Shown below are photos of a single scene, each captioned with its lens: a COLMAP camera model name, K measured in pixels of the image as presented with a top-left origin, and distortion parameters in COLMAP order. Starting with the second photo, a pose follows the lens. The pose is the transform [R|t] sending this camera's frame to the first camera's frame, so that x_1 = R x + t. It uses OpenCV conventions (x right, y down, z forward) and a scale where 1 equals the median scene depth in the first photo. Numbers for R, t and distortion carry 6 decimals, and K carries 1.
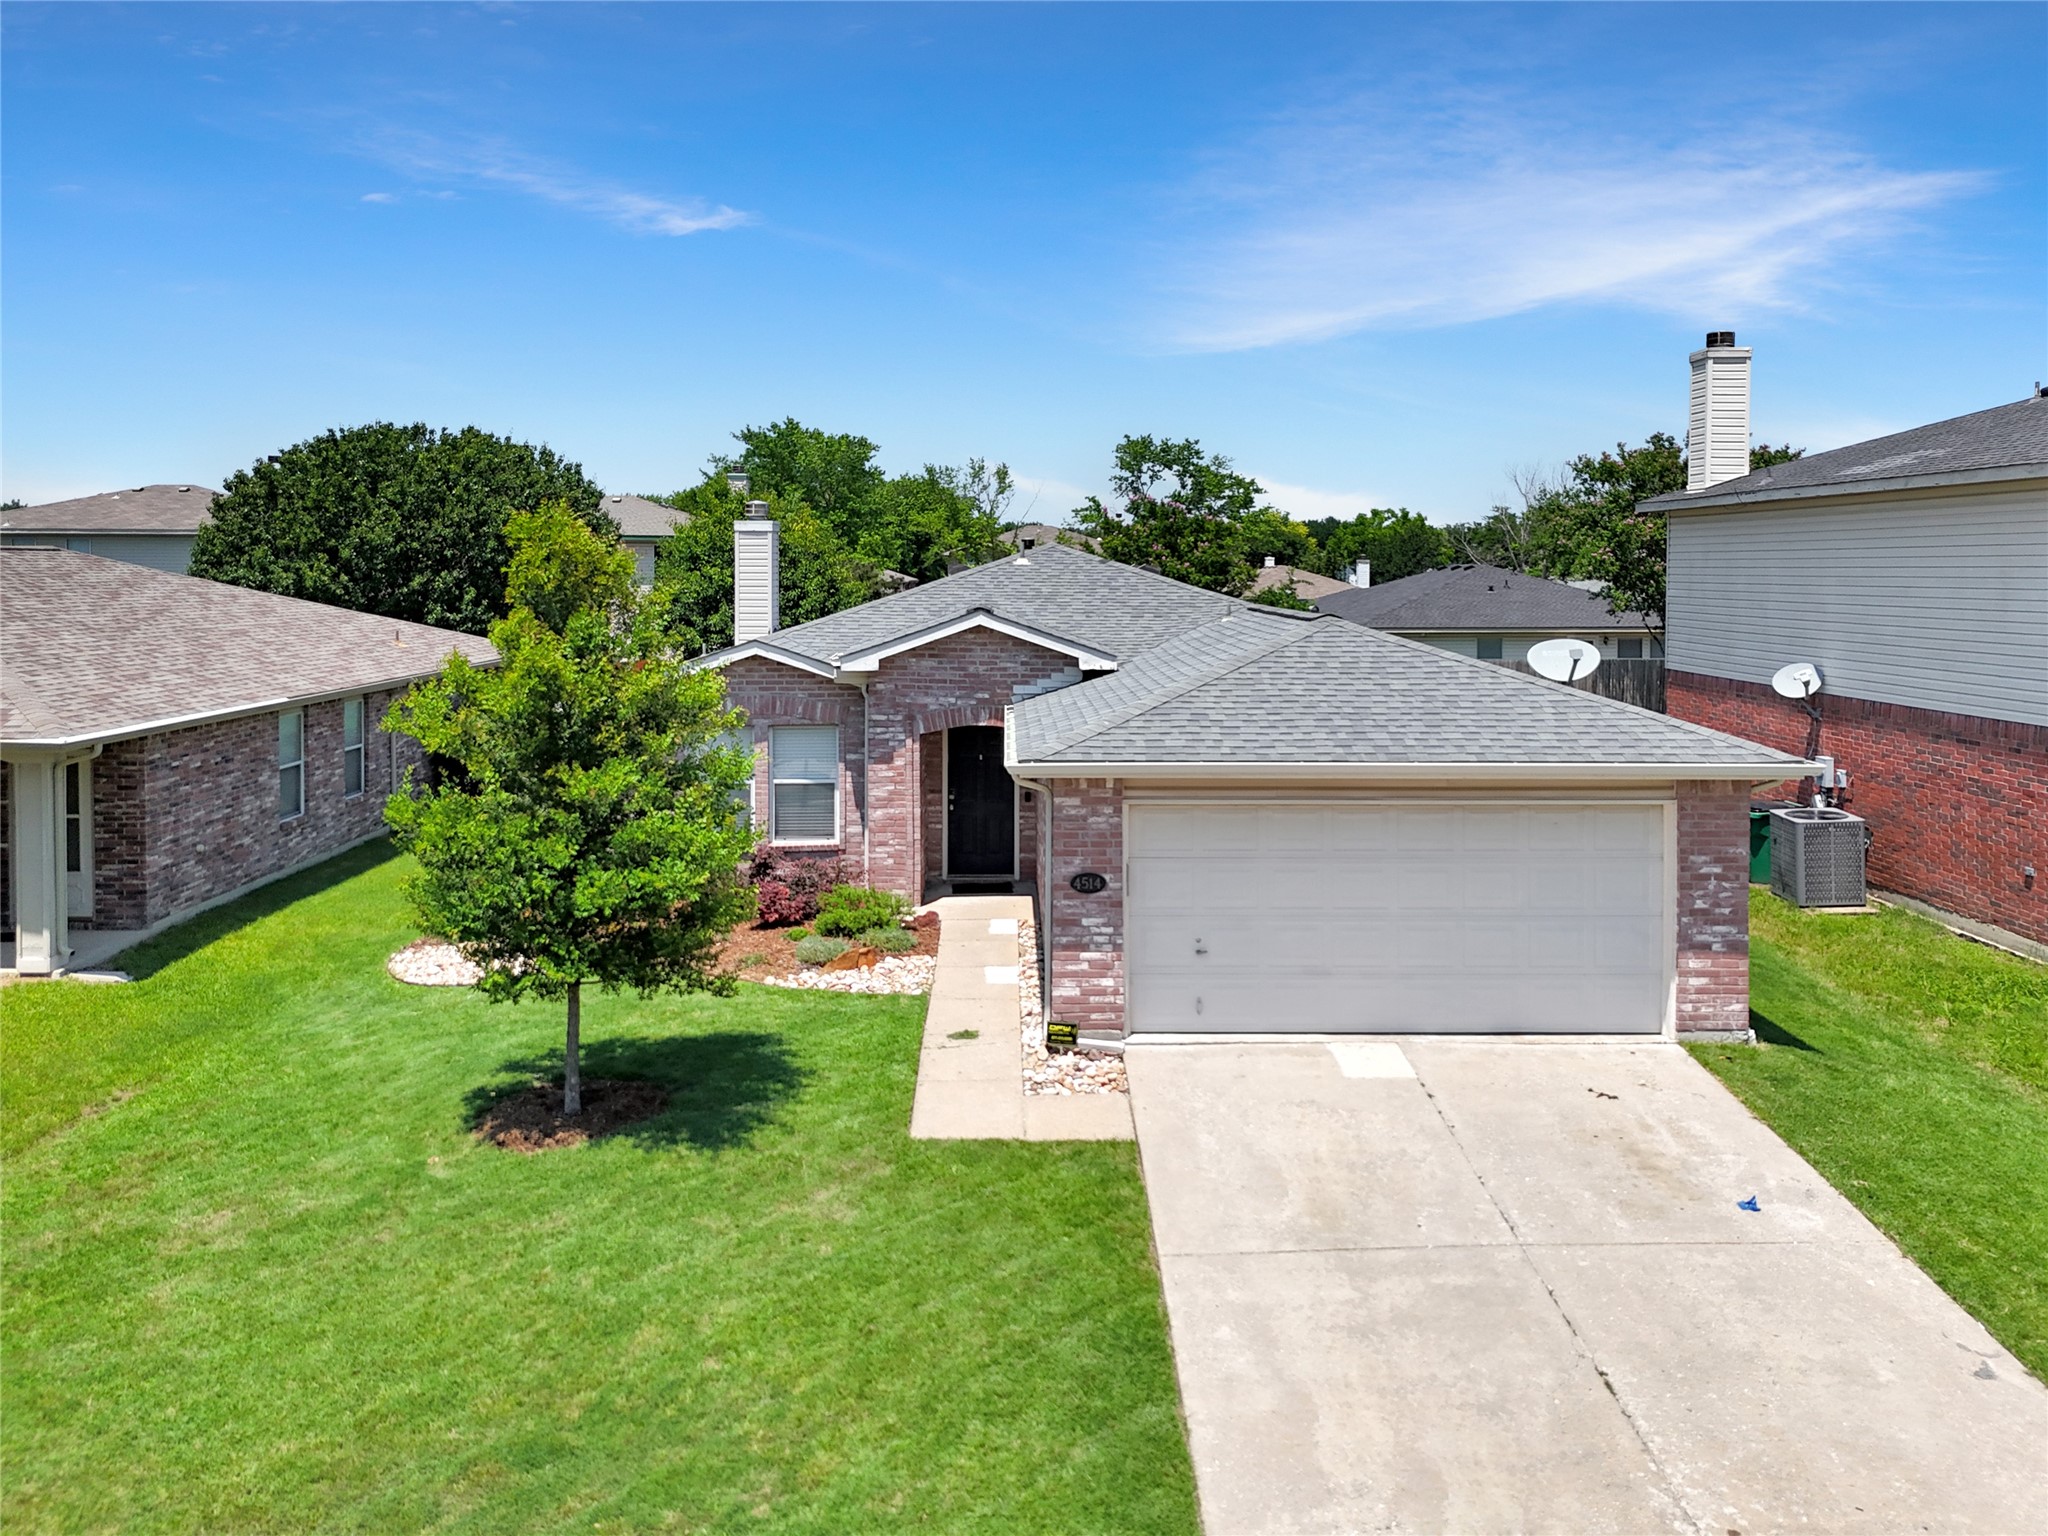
lens RADIAL K [[1580.5, 0, 1012.7], [0, 1580.5, 672.6], [0, 0, 1]] dist [0.071865, -0.070430]
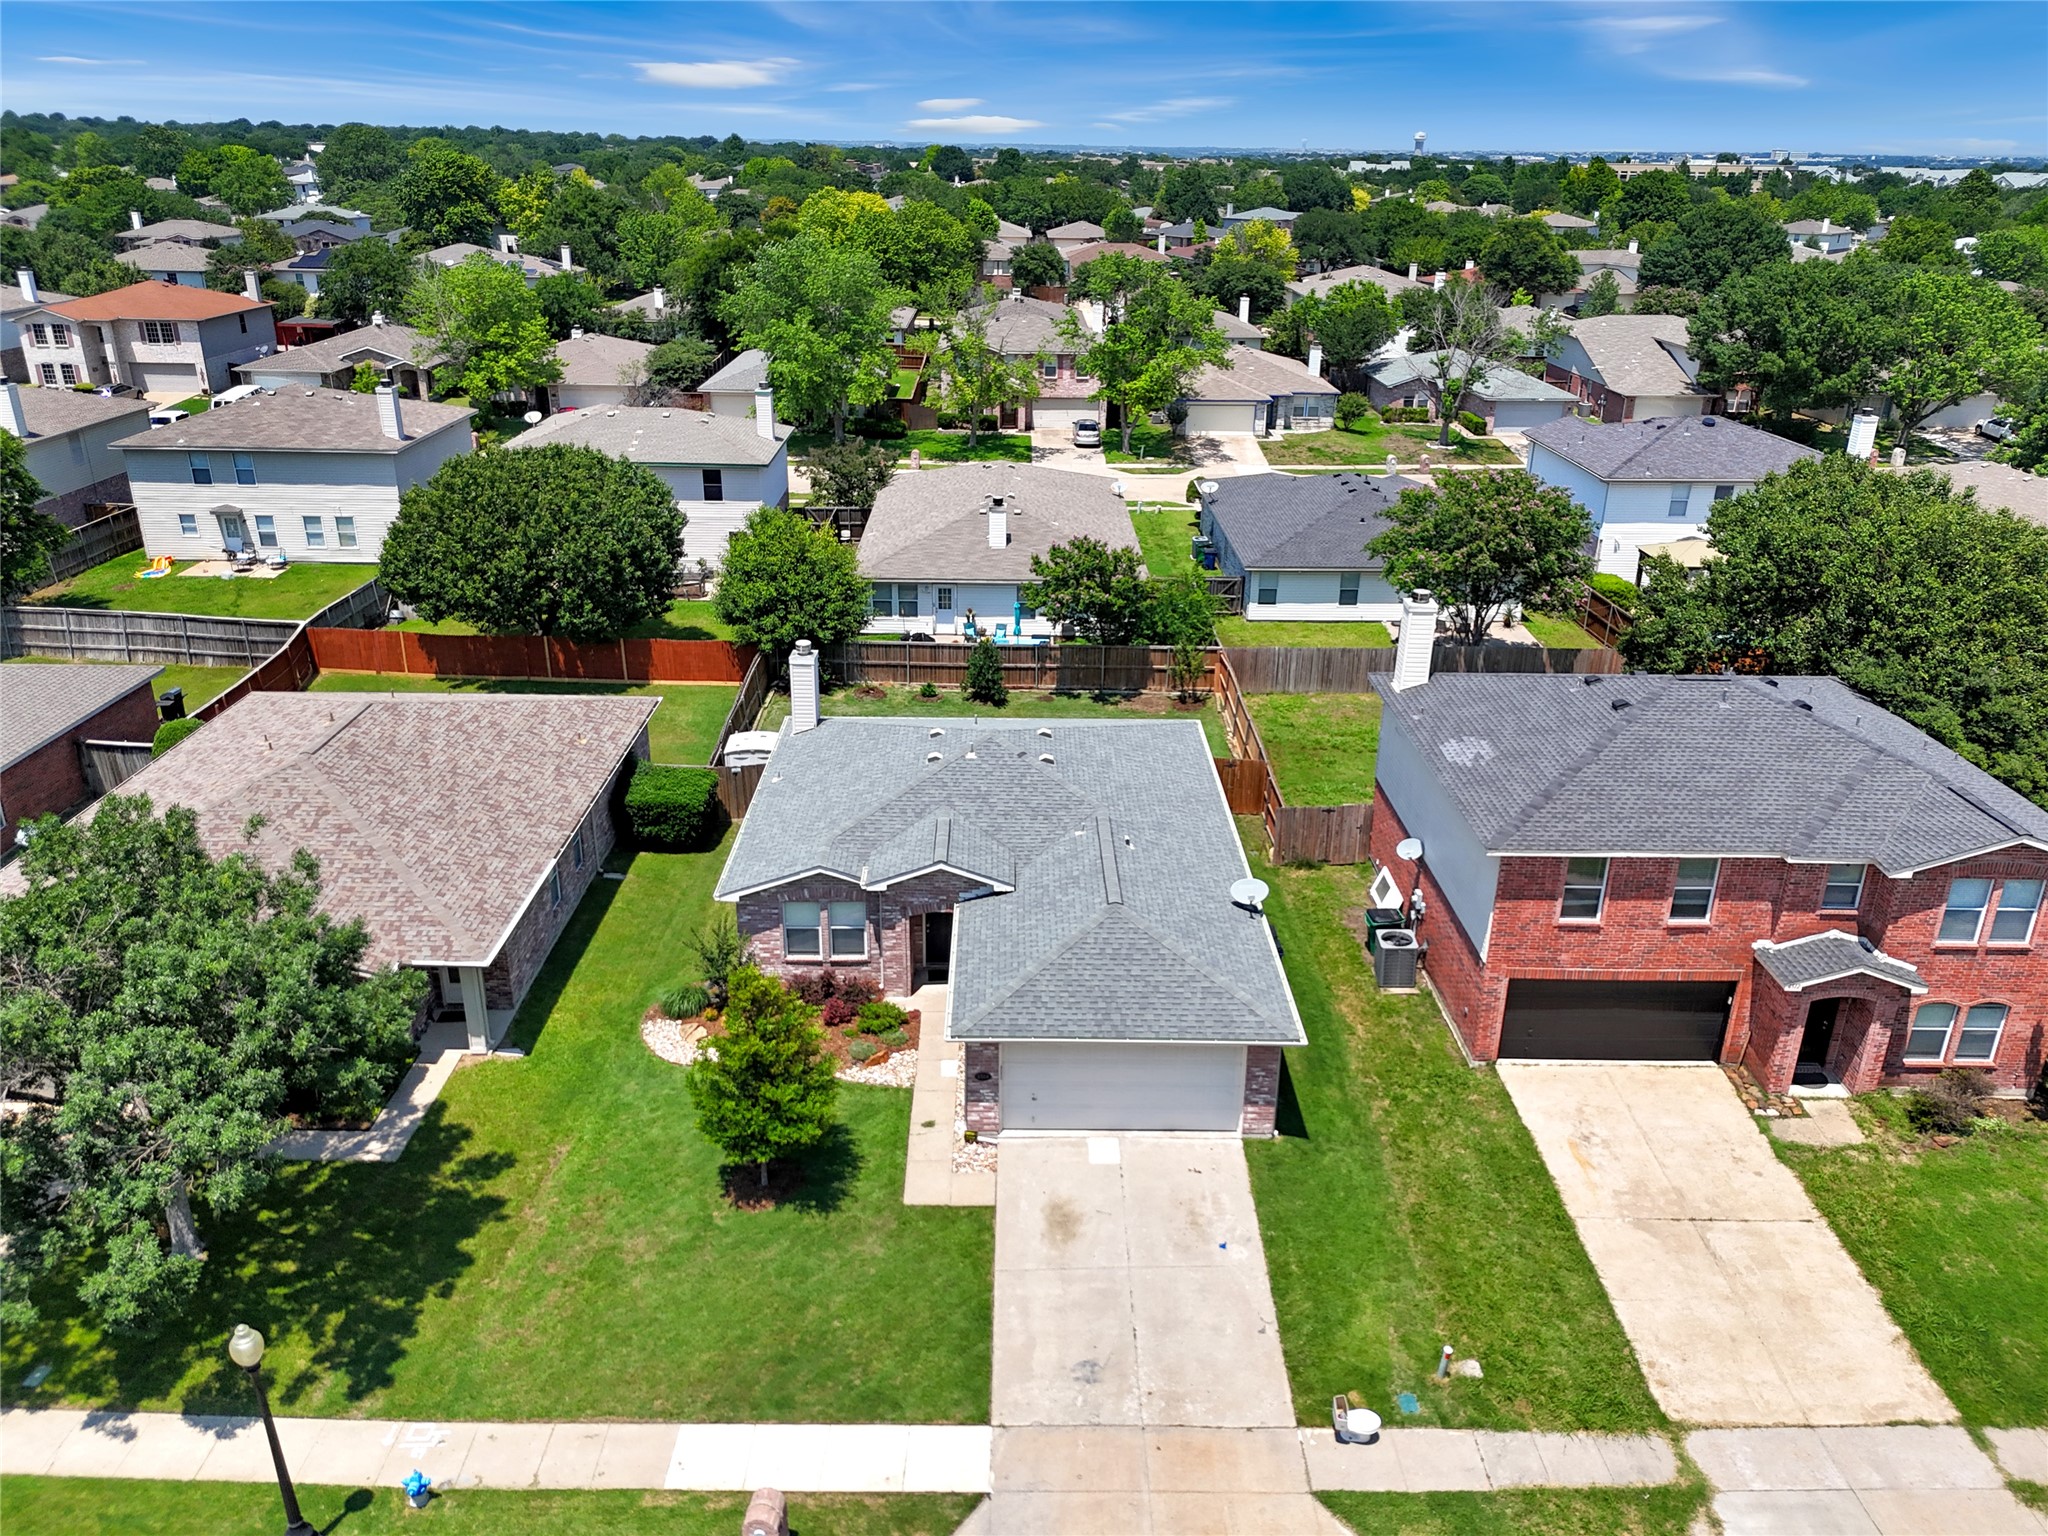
lens RADIAL K [[1580.5, 0, 1013.4], [0, 1580.5, 759.9], [0, 0, 1]] dist [0.071865, -0.070430]
pose [[0.999926, 0.012140, 0.000195, 0.084649], [-0.011591, 0.949683, 0.312999, -0.992794], [0.003614, -0.312978, 0.949753, -0.986236]]
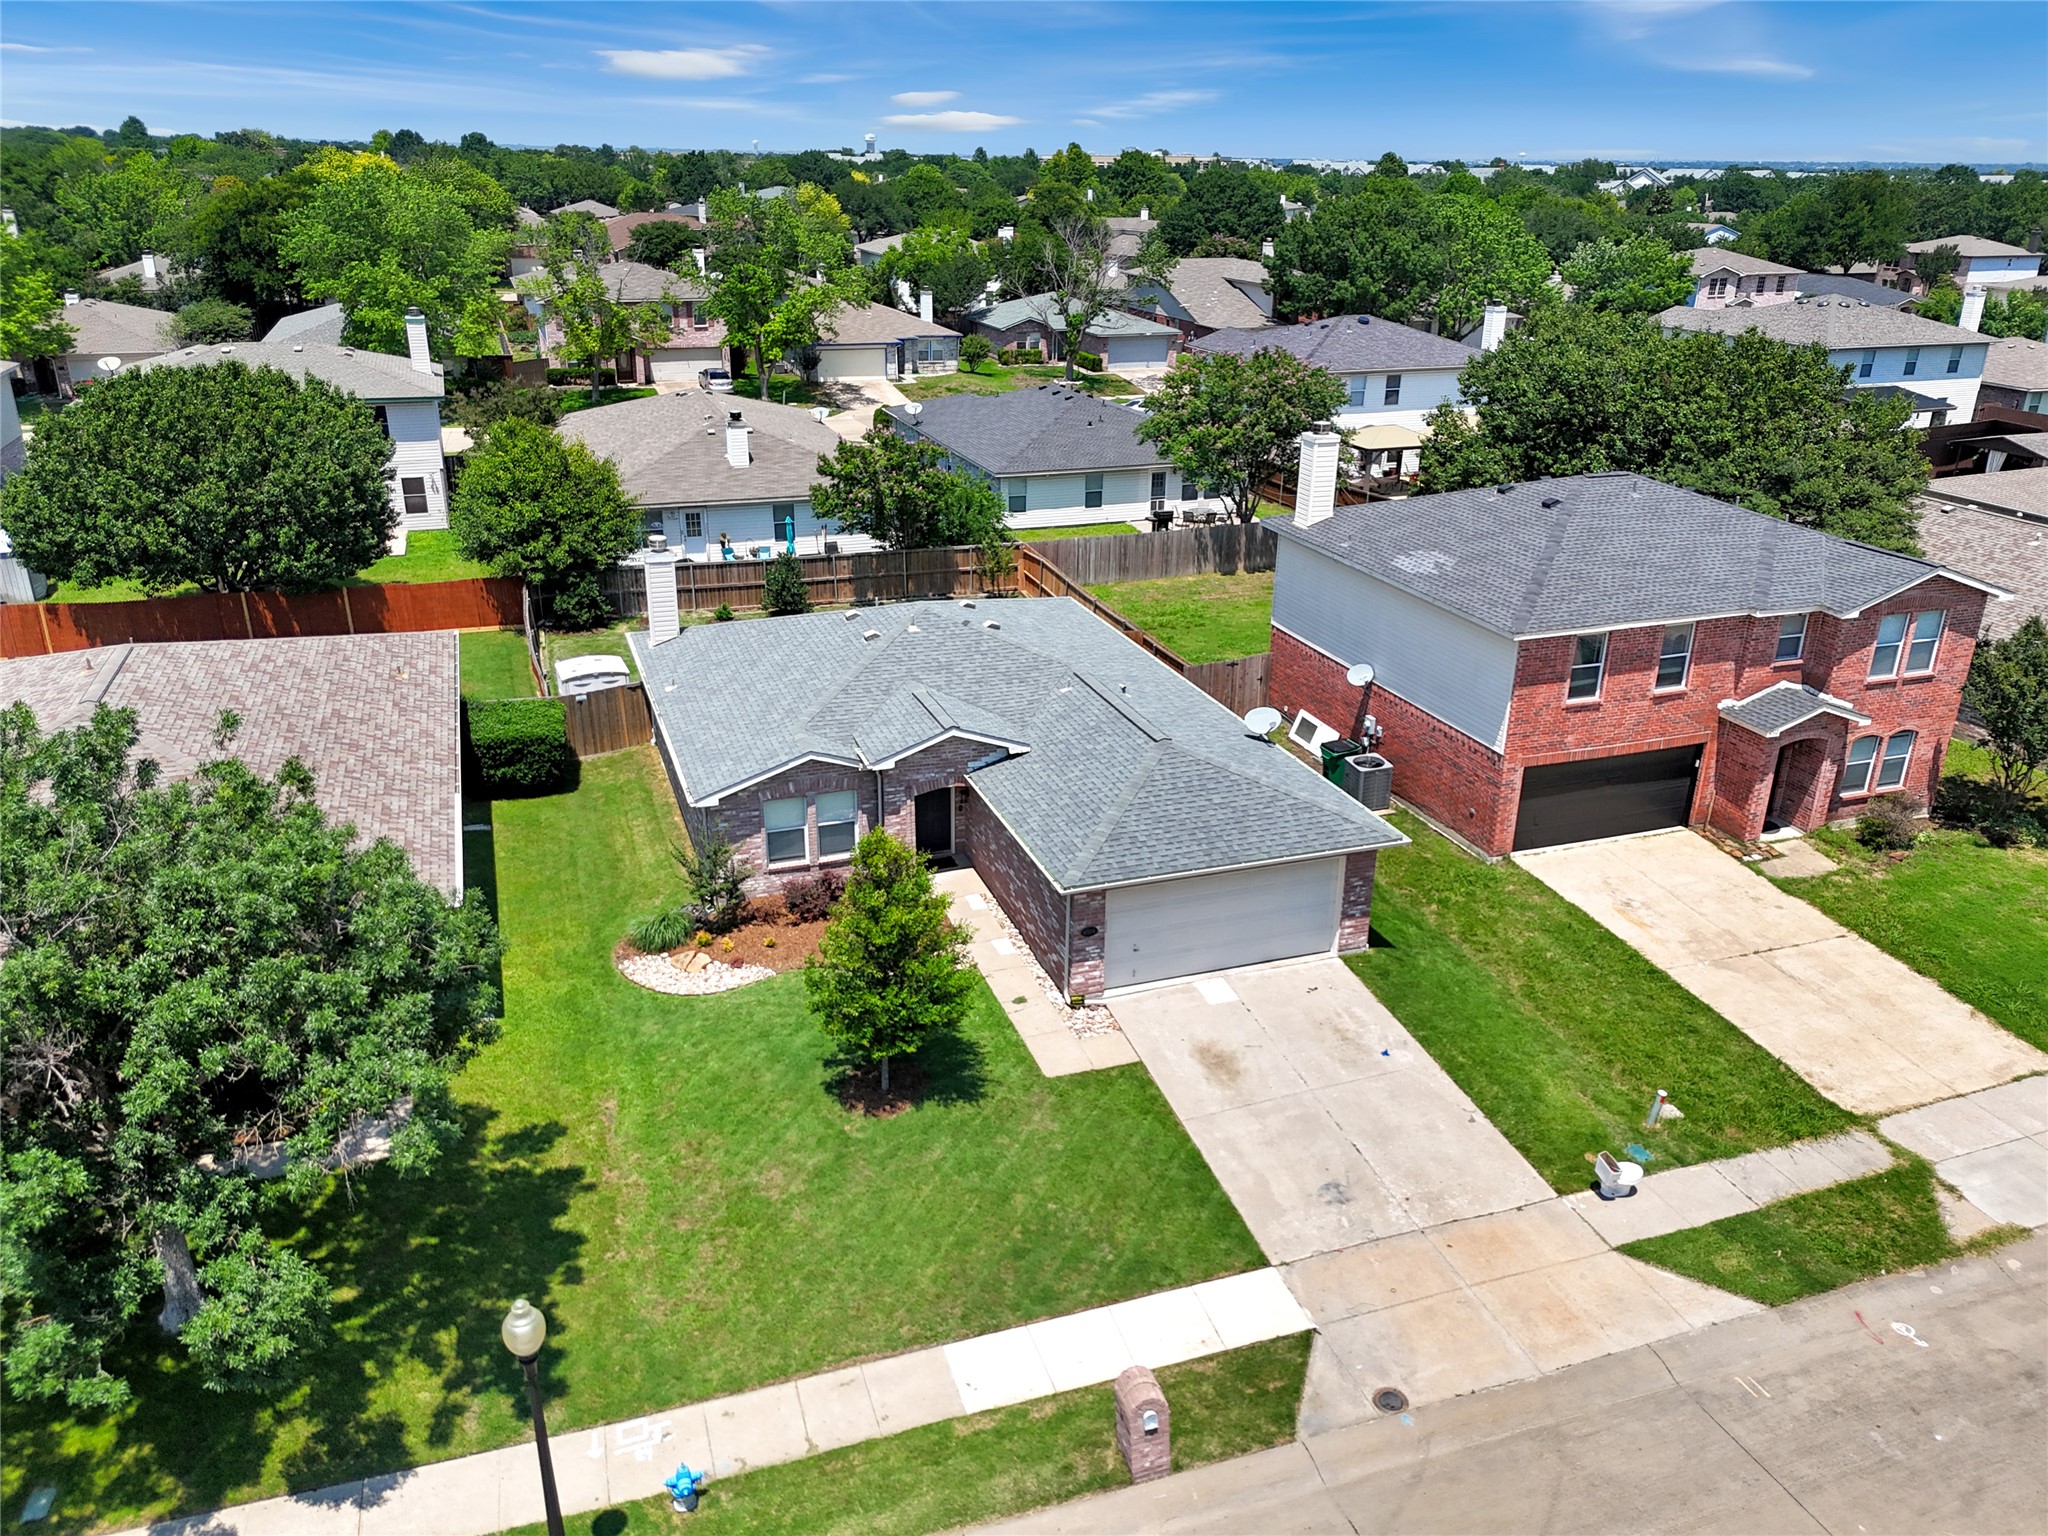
lens RADIAL K [[1580.5, 0, 1040.2], [0, 1580.5, 756.8], [0, 0, 1]] dist [0.071865, -0.070430]
pose [[0.941953, -0.110020, 0.317206, -0.630245], [0.008421, 0.952230, 0.305266, -0.699383], [-0.335638, -0.284876, 0.897882, -0.733832]]
